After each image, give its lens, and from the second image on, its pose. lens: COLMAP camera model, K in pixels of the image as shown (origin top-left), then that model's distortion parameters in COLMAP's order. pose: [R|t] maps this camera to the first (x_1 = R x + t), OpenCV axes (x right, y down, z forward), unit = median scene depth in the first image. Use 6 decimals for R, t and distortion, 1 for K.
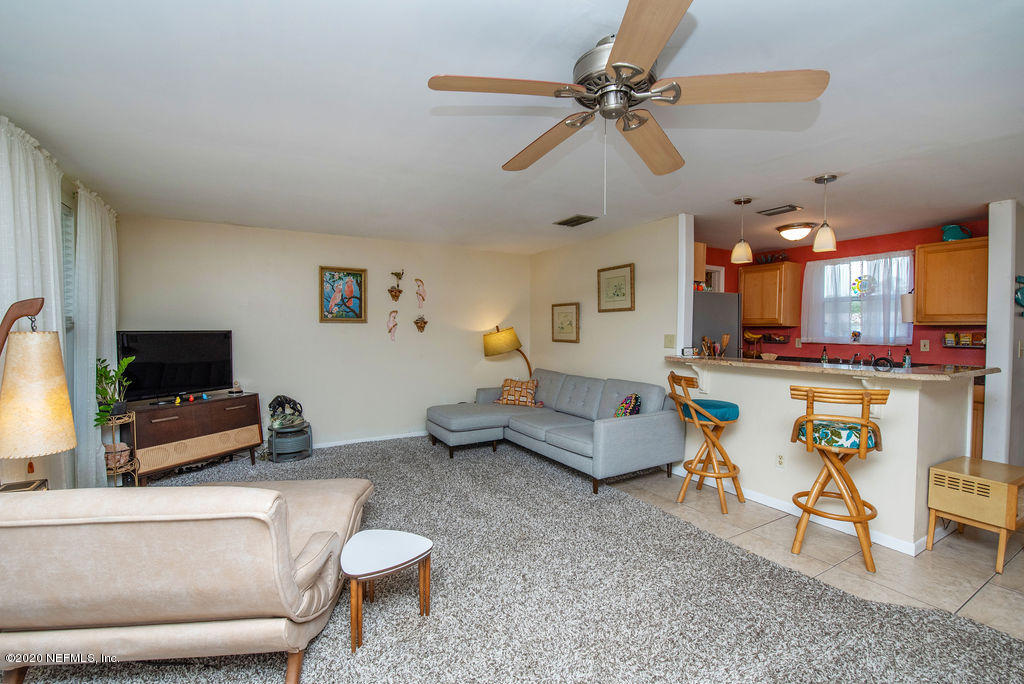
lens RADIAL K [[440.5, 0, 510.9], [0, 440.5, 345.4], [0, 0, 1]] dist [-0.013803, -0.003179]
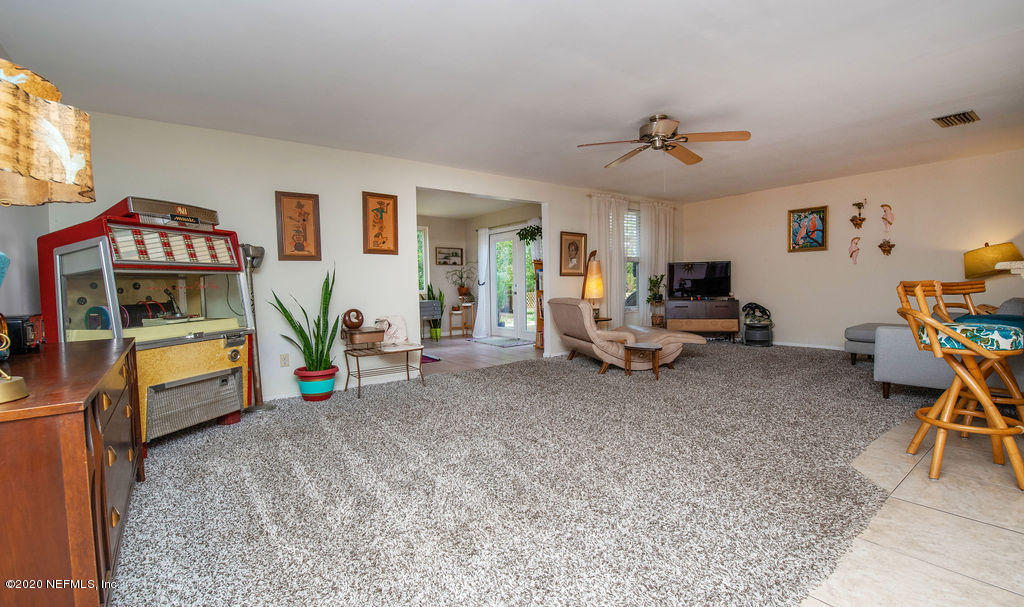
lens RADIAL K [[439.1, 0, 509.7], [0, 439.1, 302.7], [0, 0, 1]] dist [-0.015119, -0.002579]
pose [[0.117379, 0.041829, -0.992206, 0.995487], [-0.015114, 0.999072, 0.040330, 0.076023], [0.992972, 0.010263, 0.117902, -0.010100]]
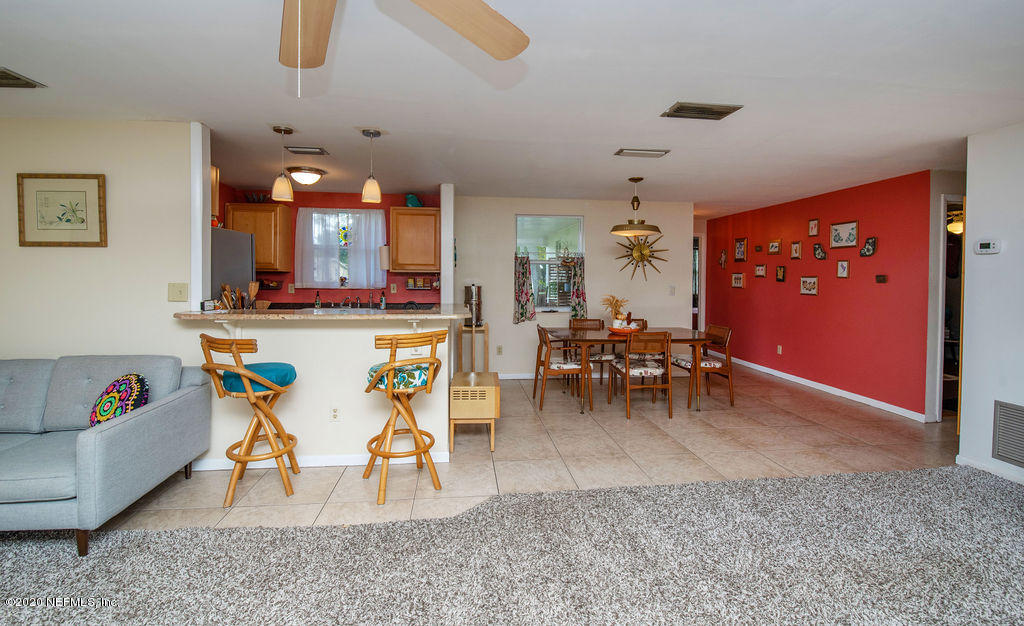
lens RADIAL K [[449.8, 0, 512.1], [0, 449.8, 283.9], [0, 0, 1]] dist [-0.015439, -0.002471]
pose [[0.394622, -0.016838, 0.918689, -0.102359], [0.026012, 0.999636, 0.007148, -0.014785], [-0.918475, 0.021077, 0.394916, 0.206538]]
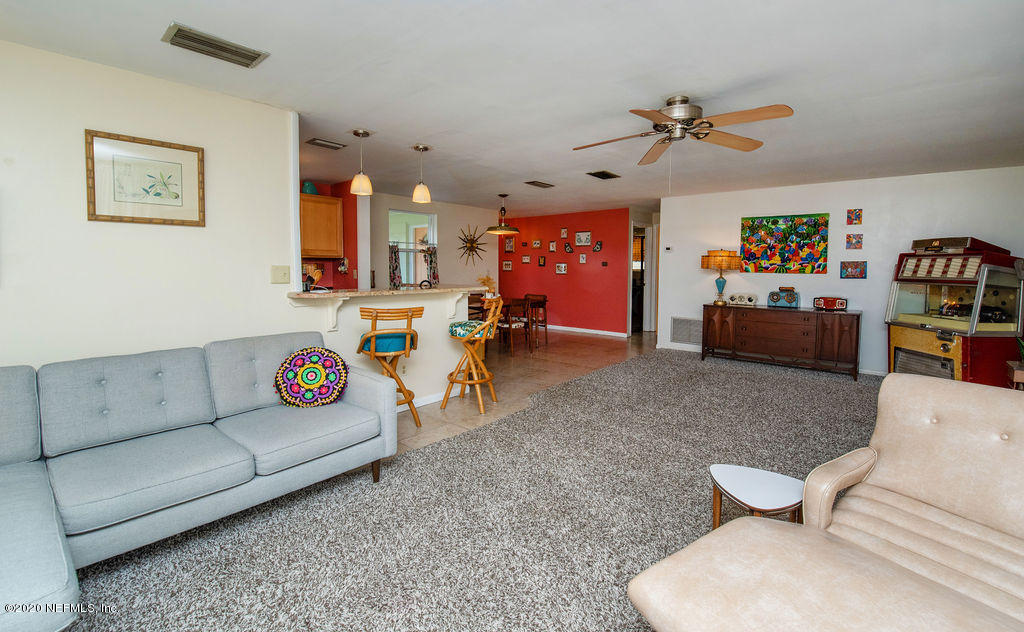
lens RADIAL K [[439.1, 0, 516.0], [0, 439.1, 287.1], [0, 0, 1]] dist [-0.017474, -0.001815]
pose [[-0.335203, -0.049033, 0.940869, -0.498880], [0.025327, 0.997815, 0.061024, -0.024209], [-0.941805, 0.044285, -0.333229, 0.903336]]
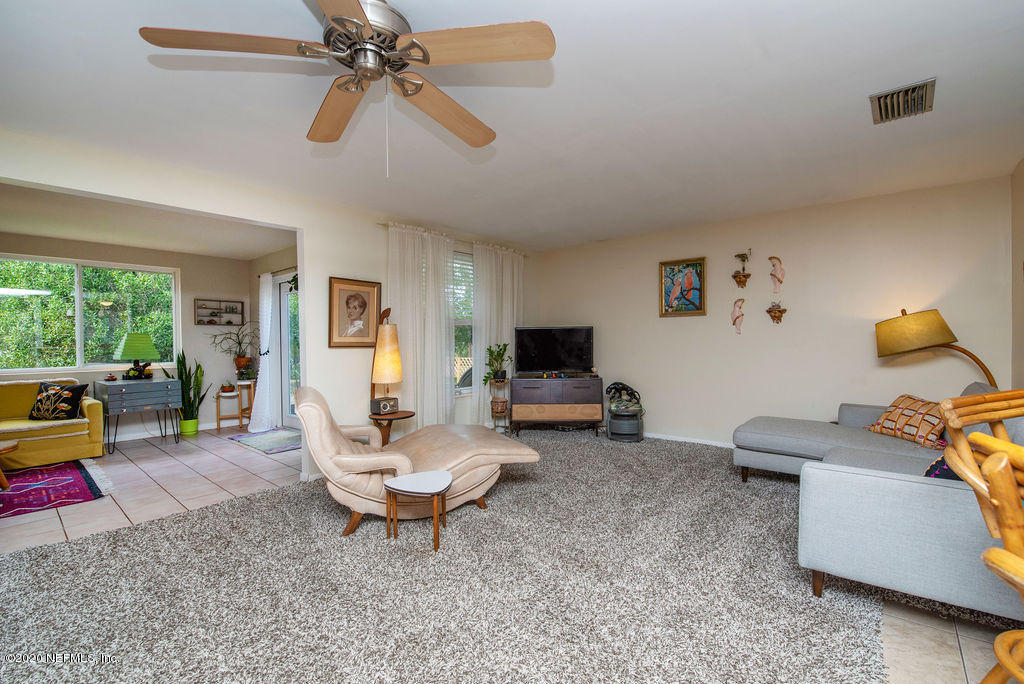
lens RADIAL K [[440.5, 0, 516.0], [0, 440.5, 346.8], [0, 0, 1]] dist [-0.013803, -0.003179]
pose [[0.344526, 0.010393, -0.938719, 0.521074], [-0.020808, 0.999778, 0.003432, 0.026689], [0.938546, 0.018351, 0.344665, 0.404871]]
